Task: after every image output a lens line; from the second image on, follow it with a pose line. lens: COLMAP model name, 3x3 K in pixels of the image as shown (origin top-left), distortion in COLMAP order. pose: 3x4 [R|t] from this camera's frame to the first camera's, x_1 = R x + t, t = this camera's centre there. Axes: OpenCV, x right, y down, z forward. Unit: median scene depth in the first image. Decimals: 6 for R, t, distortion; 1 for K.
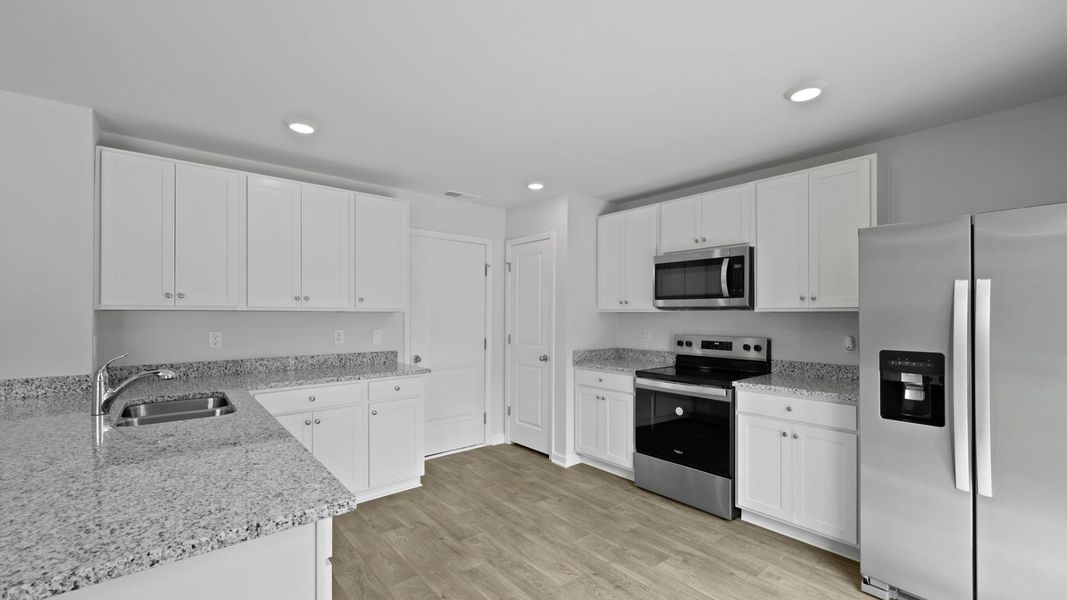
lens RADIAL K [[441.2, 0, 534.4], [0, 441.2, 315.2], [0, 0, 1]] dist [0.000820, 0.000077]
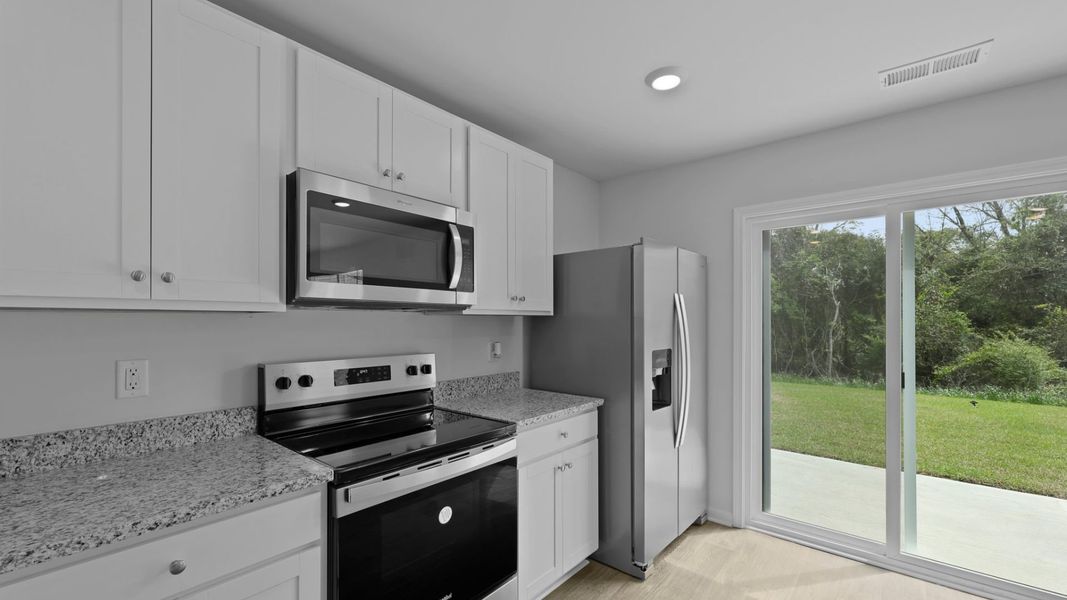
lens RADIAL K [[441.2, 0, 534.4], [0, 441.2, 315.2], [0, 0, 1]] dist [0.000820, 0.000077]
pose [[-0.175692, 0.007512, 0.984417, -0.158267], [-0.001354, 0.999968, -0.007873, -0.000539], [-0.984444, -0.002716, -0.175676, 0.906384]]
